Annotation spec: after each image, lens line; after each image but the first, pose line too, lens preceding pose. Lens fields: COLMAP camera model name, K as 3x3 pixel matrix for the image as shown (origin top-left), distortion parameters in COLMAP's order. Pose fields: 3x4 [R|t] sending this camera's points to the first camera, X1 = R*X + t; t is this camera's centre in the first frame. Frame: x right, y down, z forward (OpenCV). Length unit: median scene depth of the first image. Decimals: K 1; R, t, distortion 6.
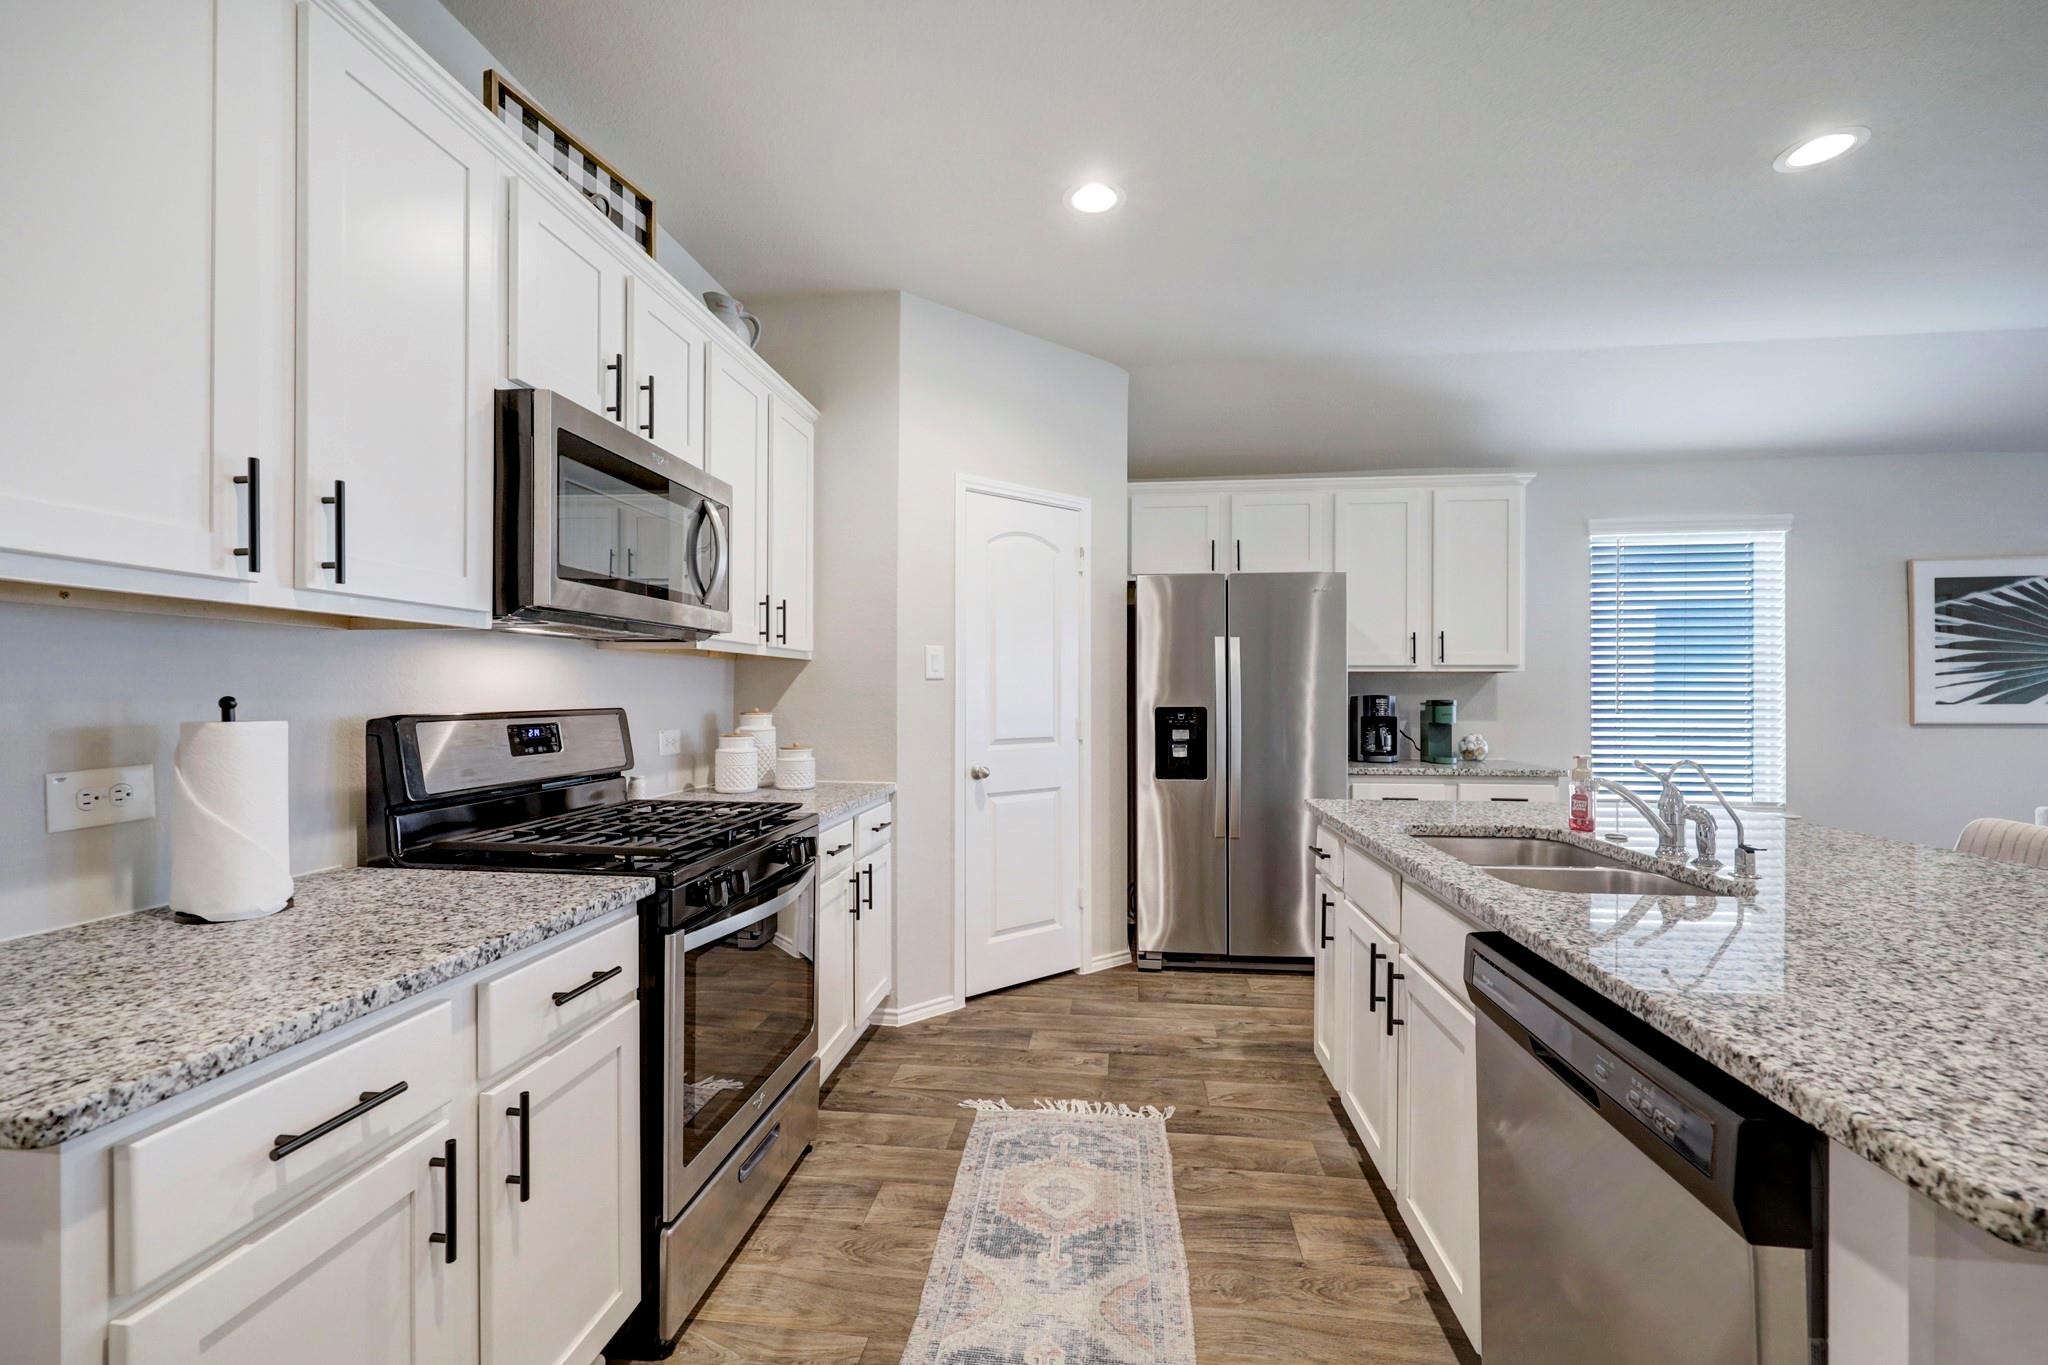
lens RADIAL K [[828.2, 0, 1025.9], [0, 828.2, 695.9], [0, 0, 1]] dist [-0.001129, 0.000864]
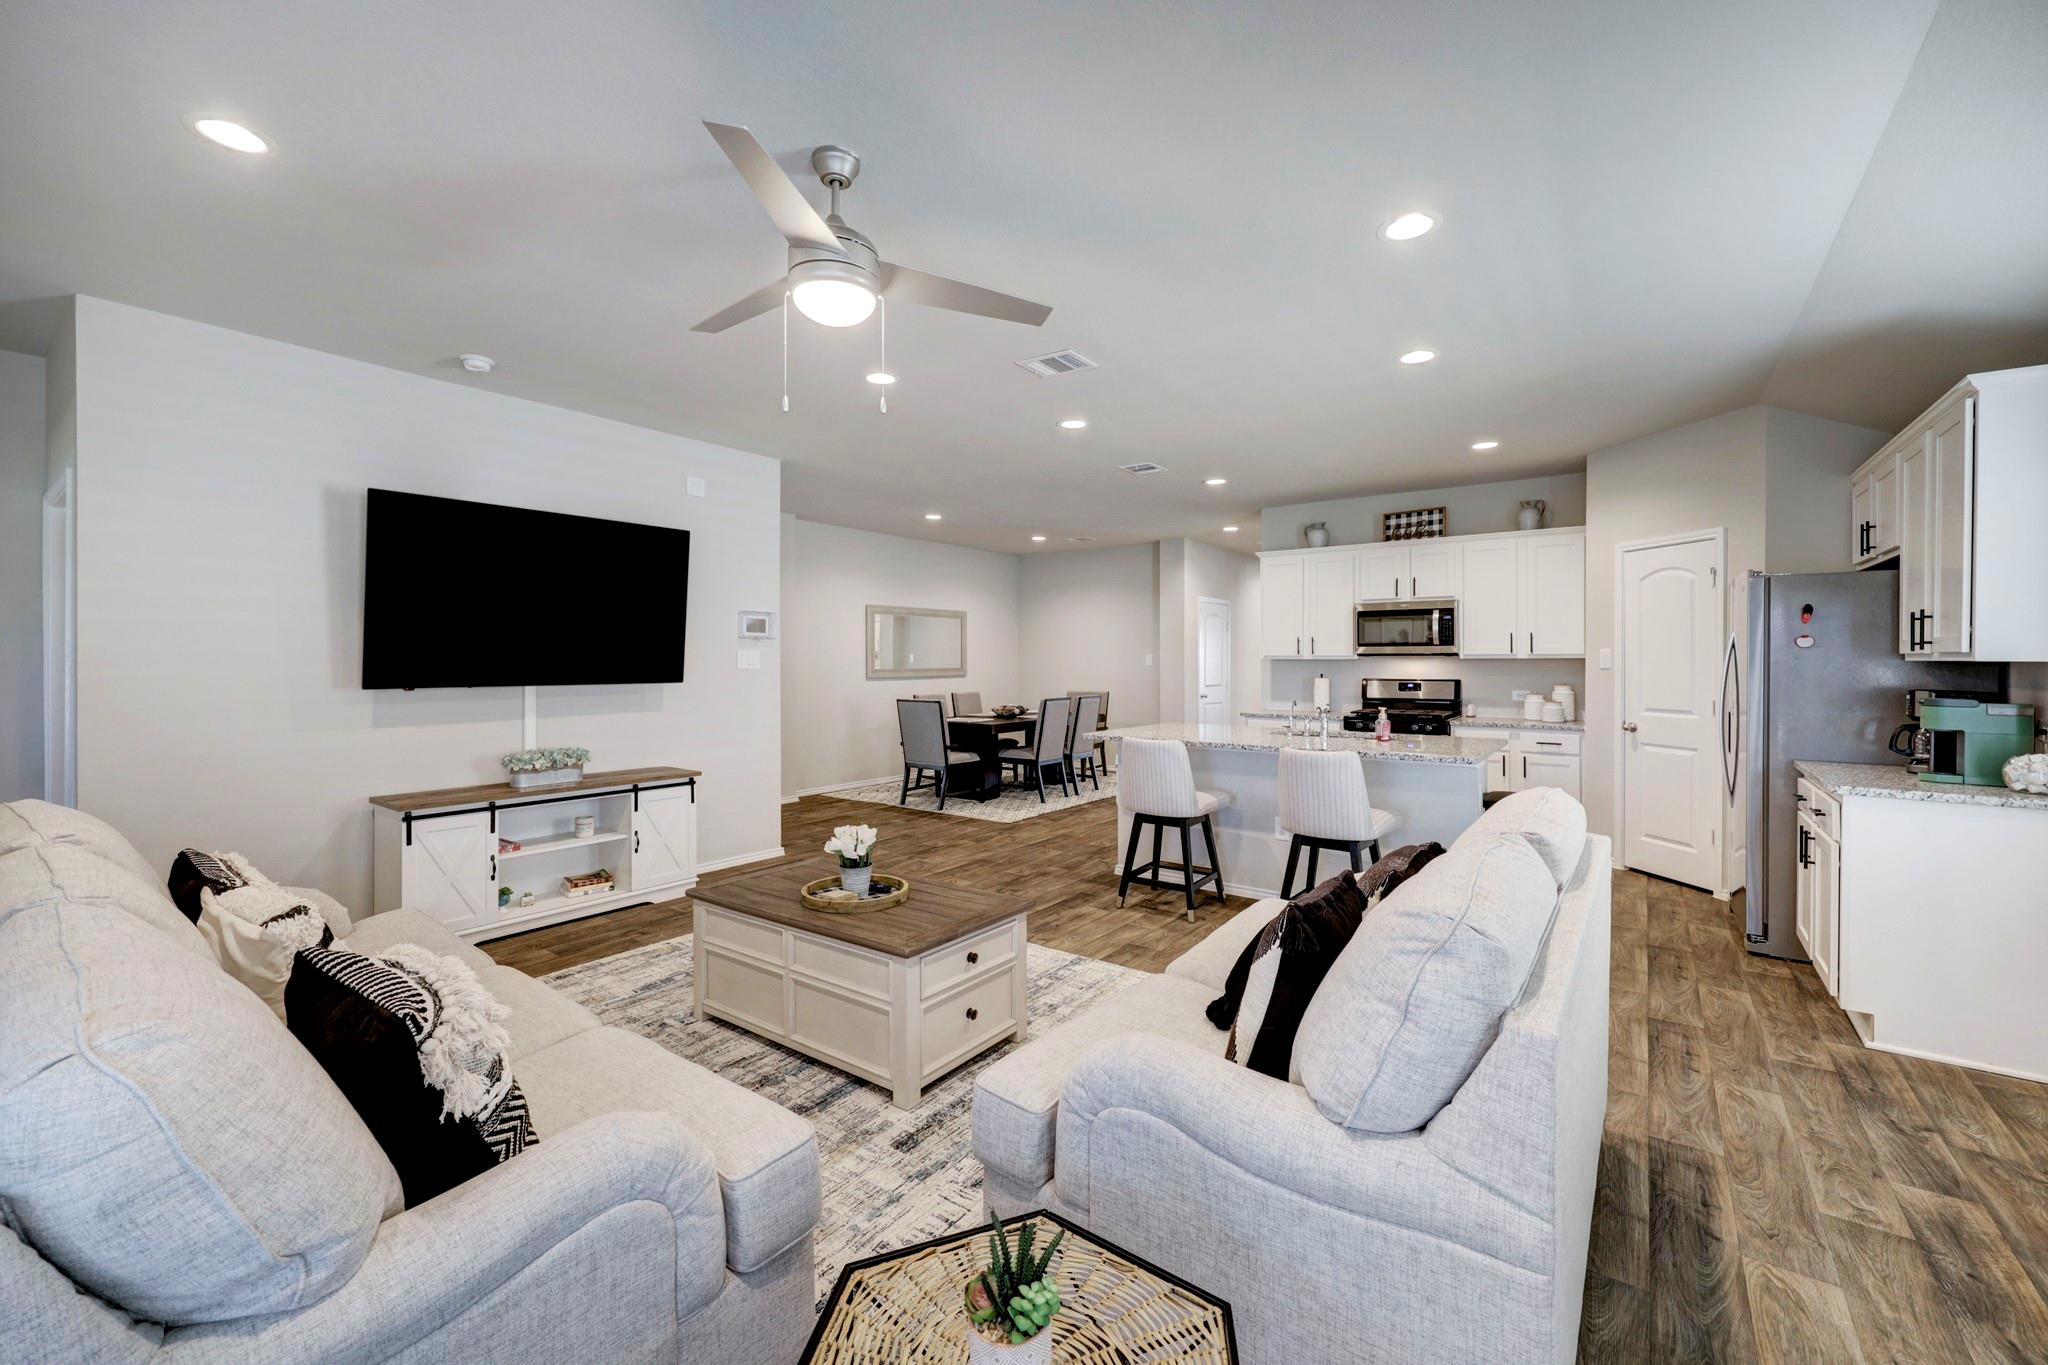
lens RADIAL K [[828.2, 0, 1014.1], [0, 828.2, 671.8], [0, 0, 1]] dist [-0.001129, 0.000864]
pose [[-0.505016, -0.003440, -0.863103, 2.688785], [-0.015734, 0.999863, 0.005221, -0.011046], [0.862966, 0.016217, -0.505001, 1.116601]]
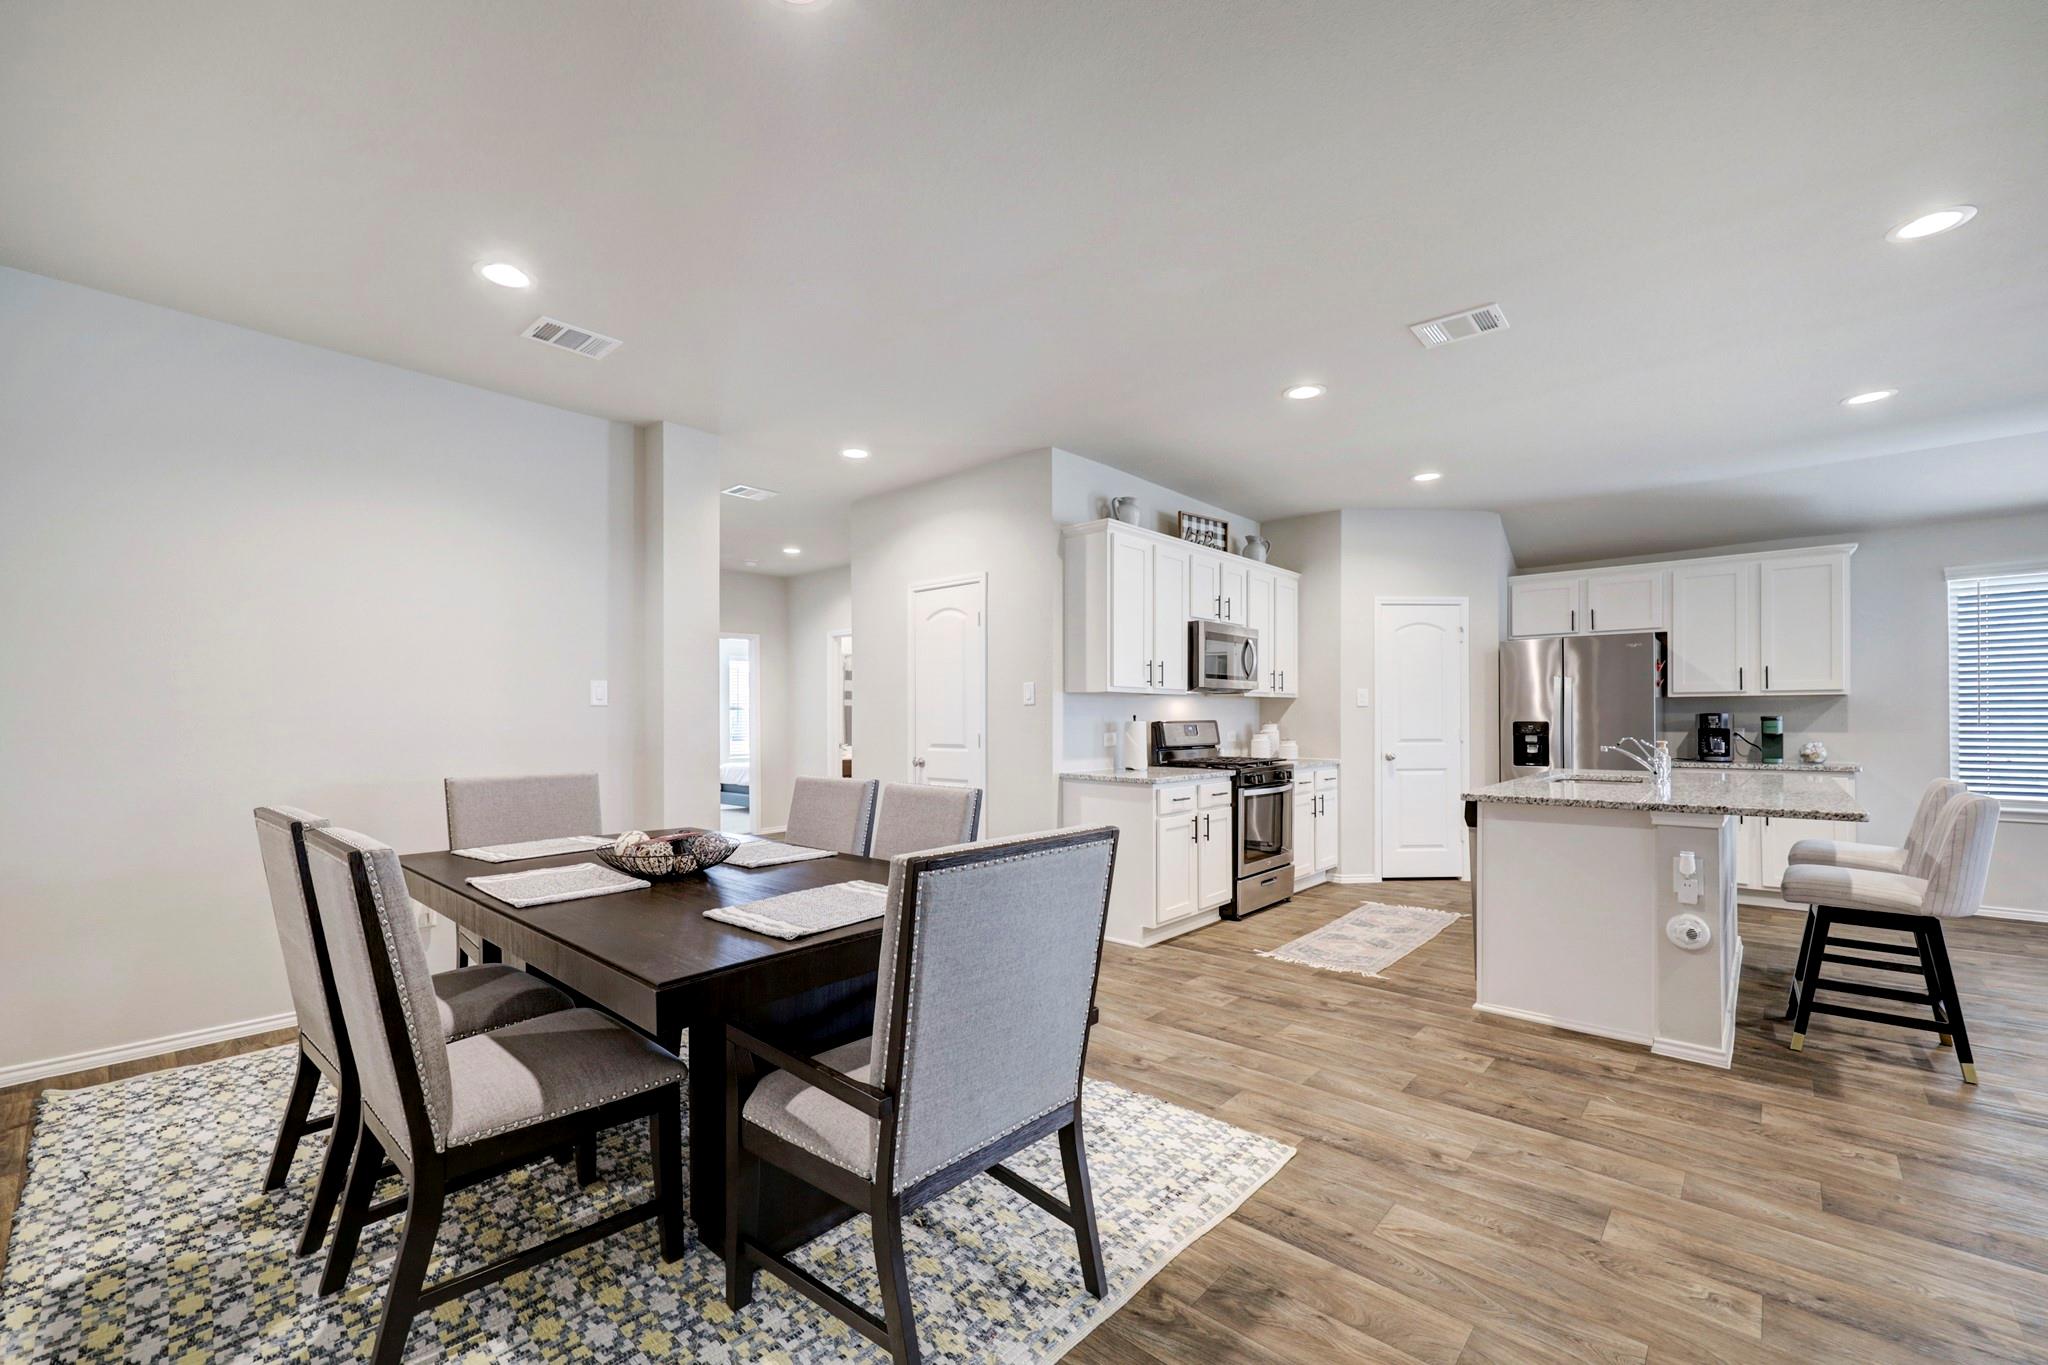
lens RADIAL K [[828.2, 0, 1021.2], [0, 828.2, 718.3], [0, 0, 1]] dist [-0.001129, 0.000864]
pose [[0.814289, -0.003966, -0.580446, 0.491775], [0.002881, 0.999992, -0.002791, 0.014190], [0.580453, 0.000600, 0.814294, -1.392171]]
